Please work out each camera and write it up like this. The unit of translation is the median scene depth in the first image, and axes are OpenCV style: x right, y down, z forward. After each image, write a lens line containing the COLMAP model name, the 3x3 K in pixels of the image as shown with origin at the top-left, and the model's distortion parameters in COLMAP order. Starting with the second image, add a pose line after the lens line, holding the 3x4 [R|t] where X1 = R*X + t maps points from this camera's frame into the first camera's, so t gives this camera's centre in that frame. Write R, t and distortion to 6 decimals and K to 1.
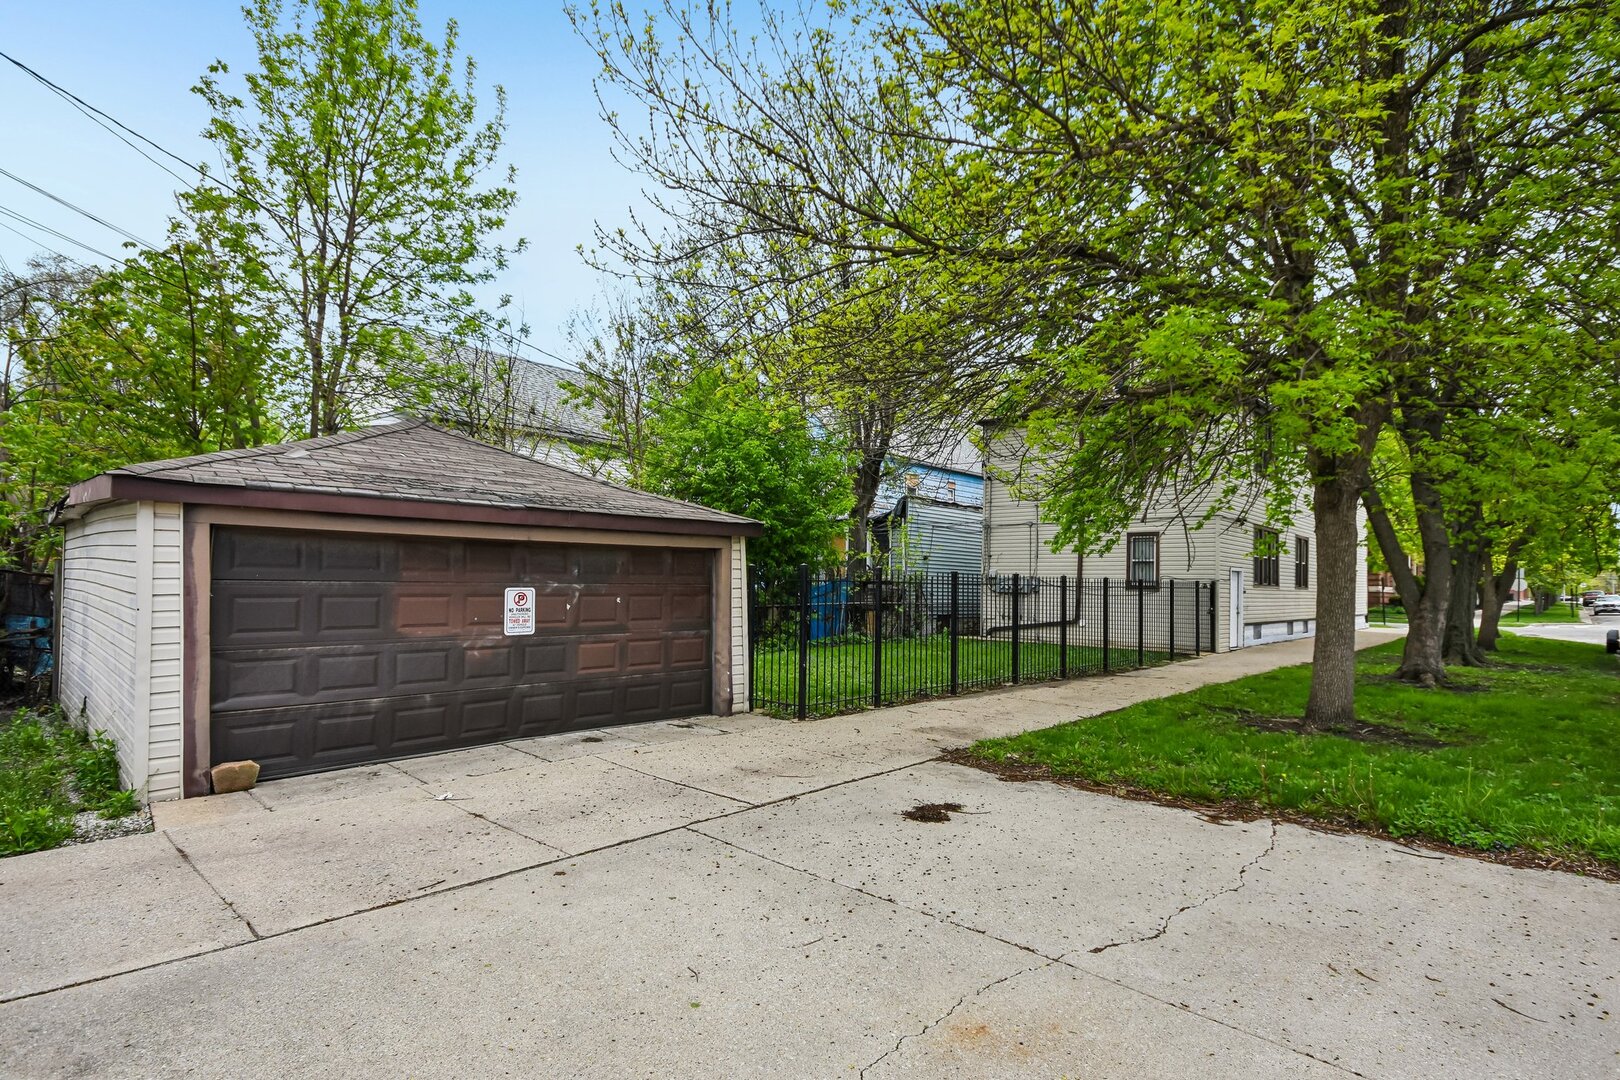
lens RADIAL K [[767.5, 0, 813.0], [0, 767.5, 548.1], [0, 0, 1]] dist [0.006495, 0.000424]
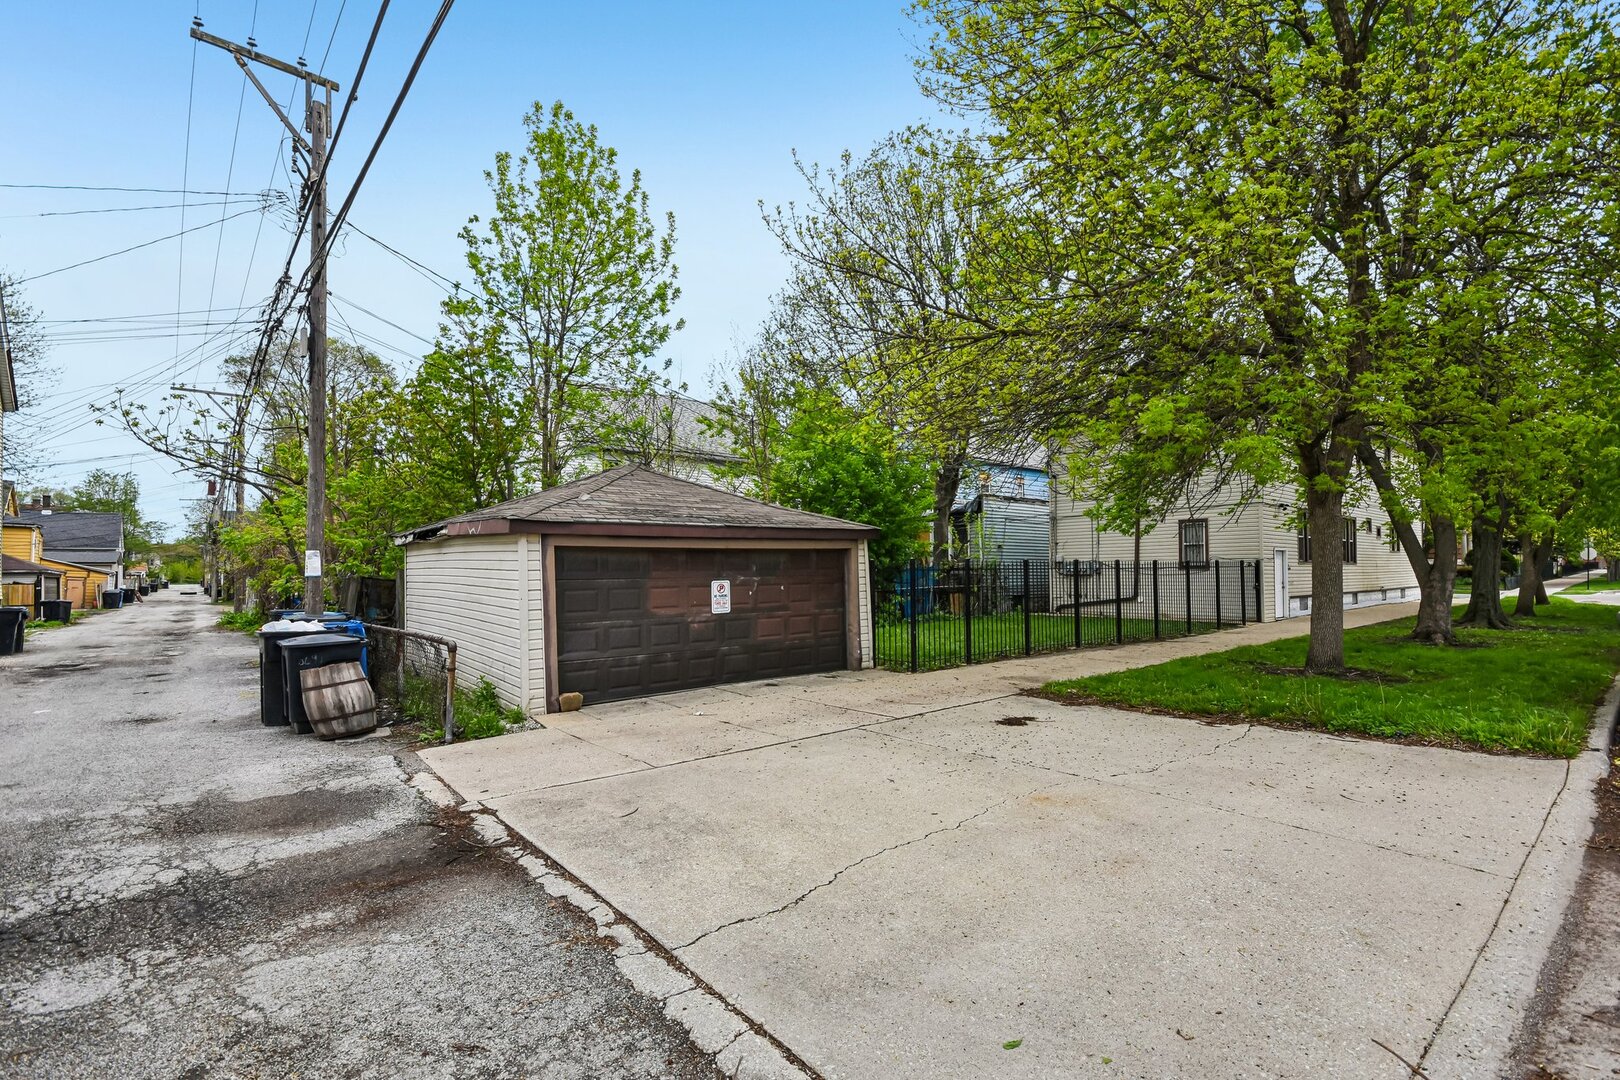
lens RADIAL K [[710.6, 0, 805.6], [0, 710.6, 532.8], [0, 0, 1]] dist [-0.000569, 0.001627]
pose [[0.992584, -0.032854, -0.117039, -0.055866], [0.031855, 0.999438, -0.010403, -0.019481], [0.117315, 0.006598, 0.993073, -0.311888]]
